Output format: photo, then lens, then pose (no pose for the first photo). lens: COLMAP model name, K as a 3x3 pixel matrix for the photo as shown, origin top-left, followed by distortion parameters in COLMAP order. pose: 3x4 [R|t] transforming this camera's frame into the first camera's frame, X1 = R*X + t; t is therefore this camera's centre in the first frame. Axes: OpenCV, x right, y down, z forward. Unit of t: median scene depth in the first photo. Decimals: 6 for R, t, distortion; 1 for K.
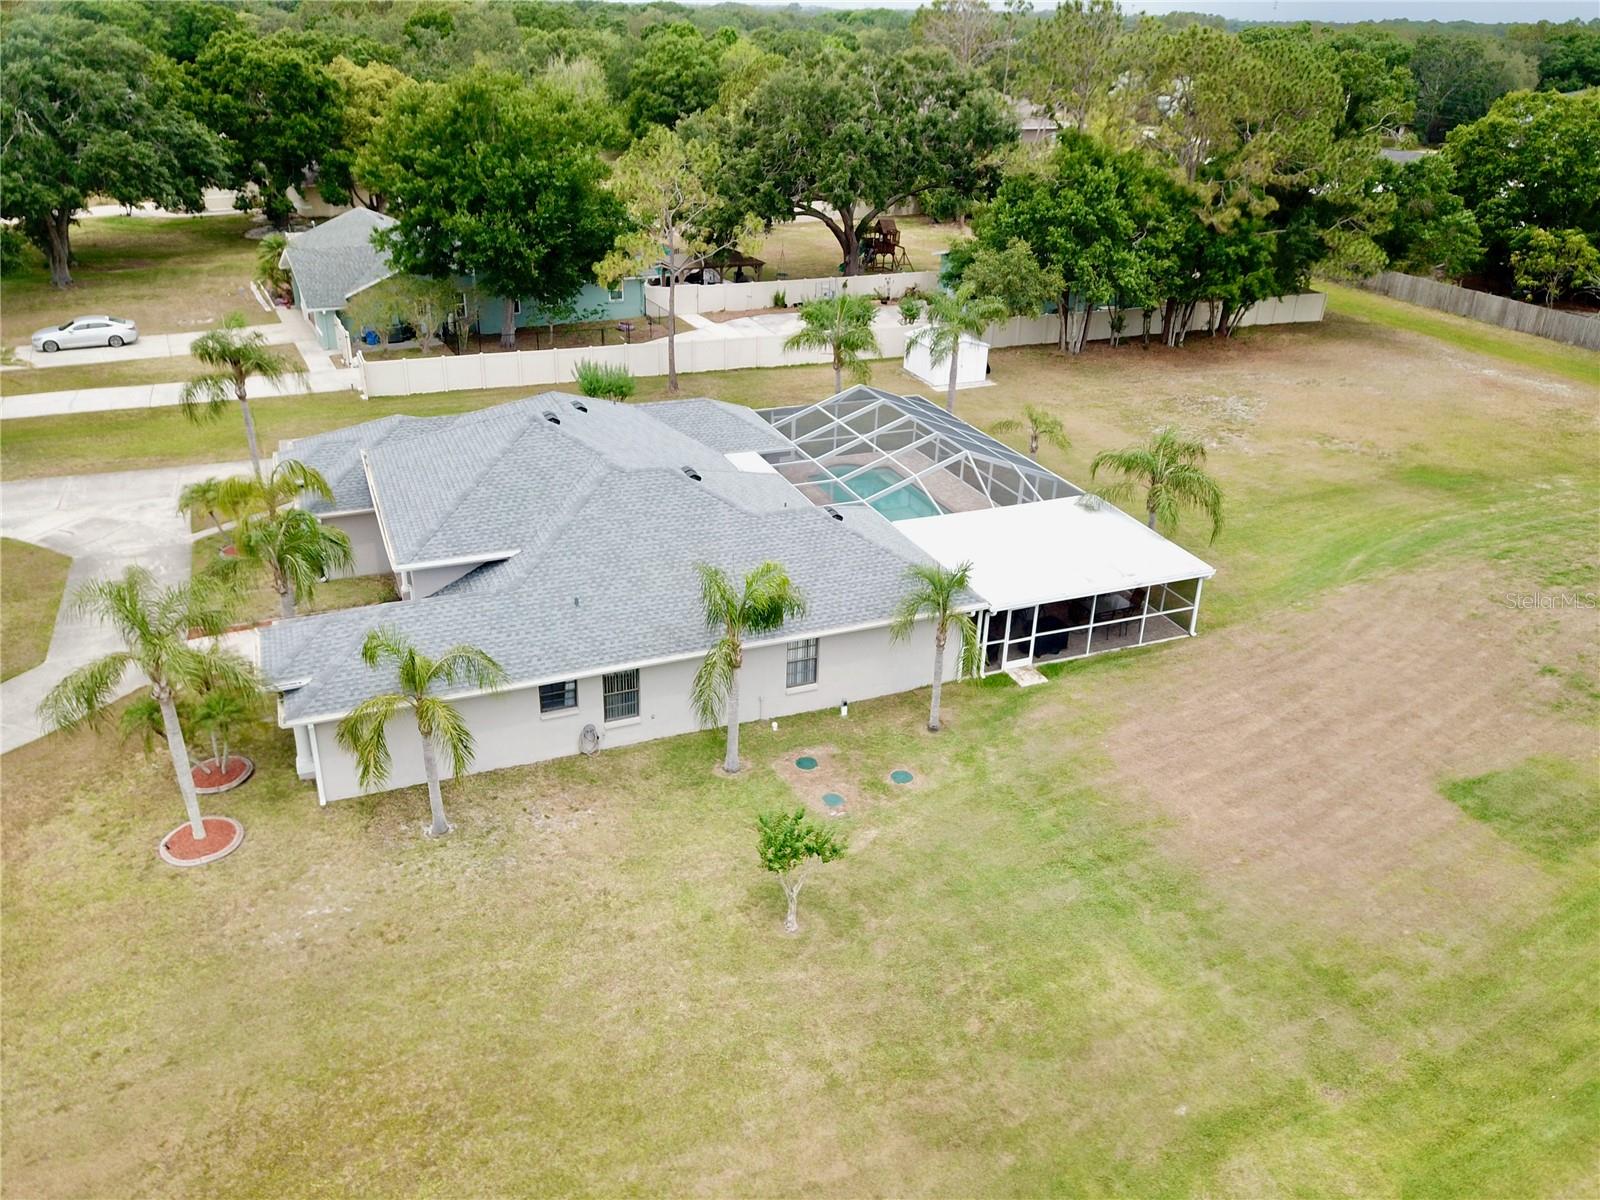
lens RADIAL K [[1235.6, 0, 814.8], [0, 1235.6, 578.0], [0, 0, 1]] dist [0.007239, 0.003709]
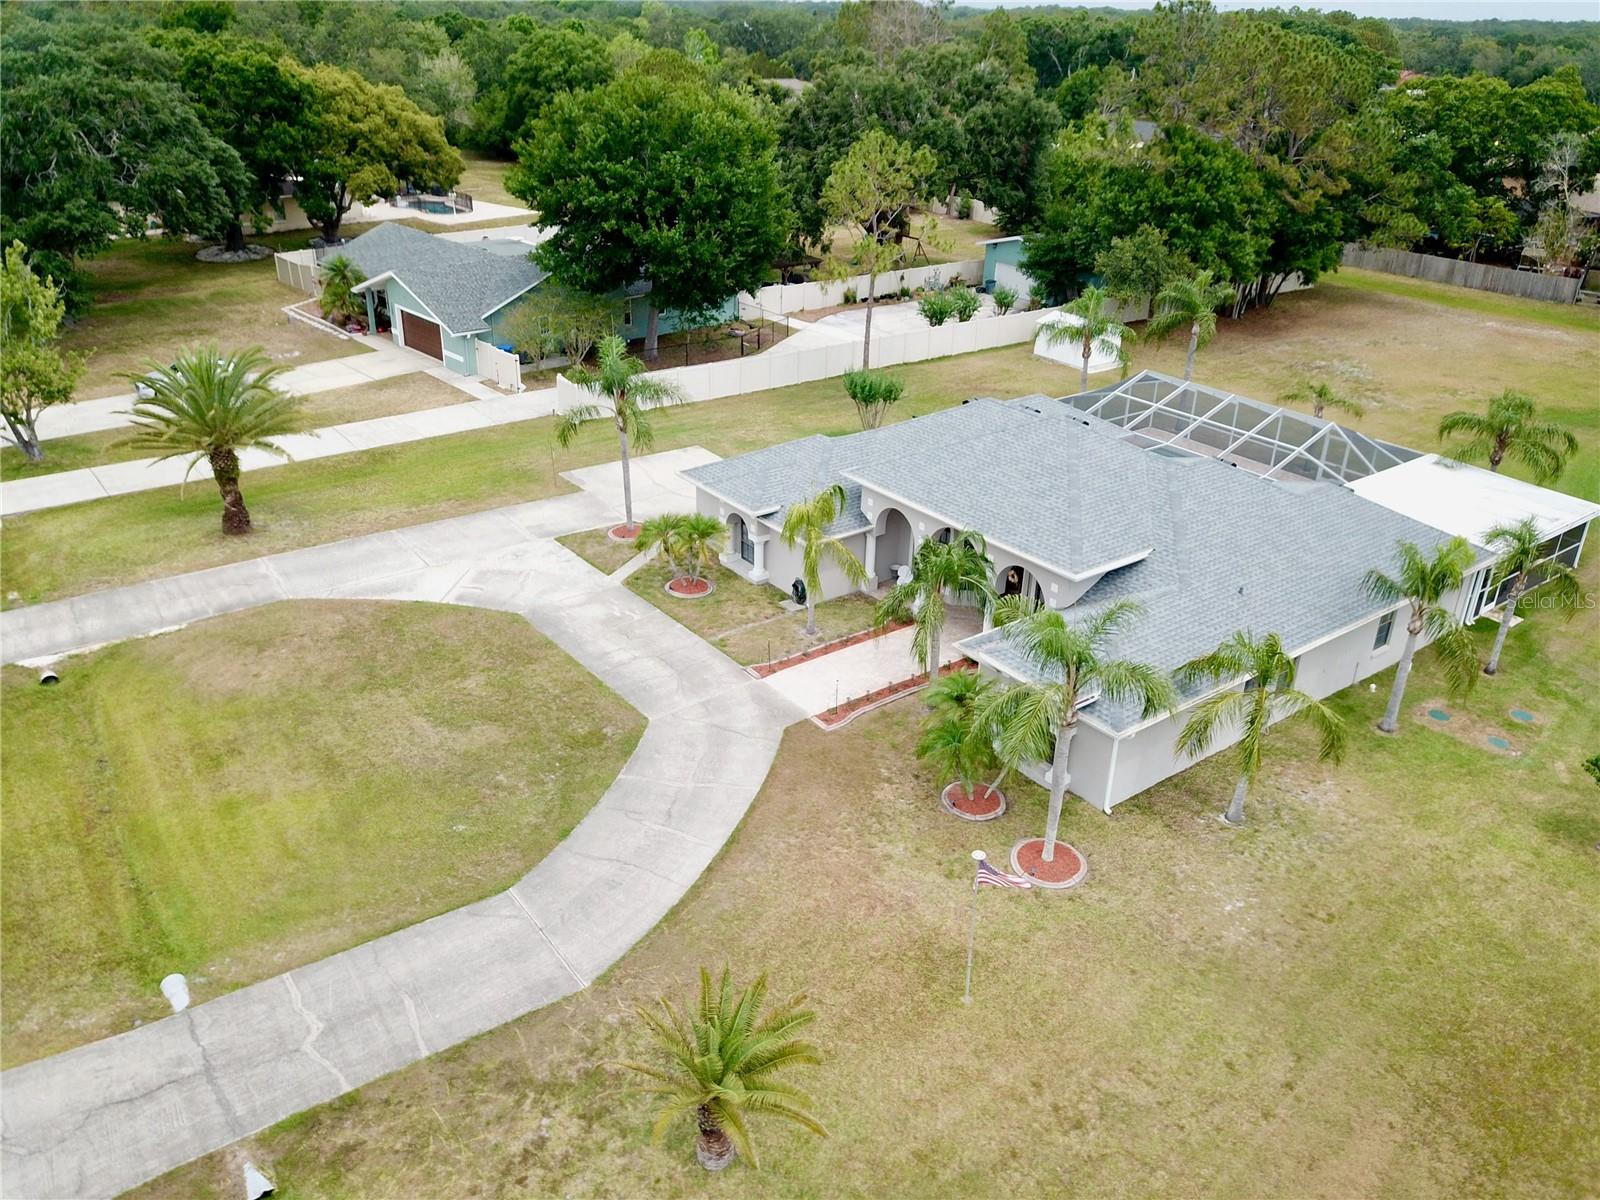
lens RADIAL K [[1222.4, 0, 802.0], [0, 1222.4, 594.9], [0, 0, 1]] dist [0.008054, 0.003495]
pose [[0.967795, -0.111020, 0.225935, -0.461024], [0.105265, 0.993741, 0.037404, -0.032804], [-0.228673, -0.012417, 0.973424, 0.039452]]
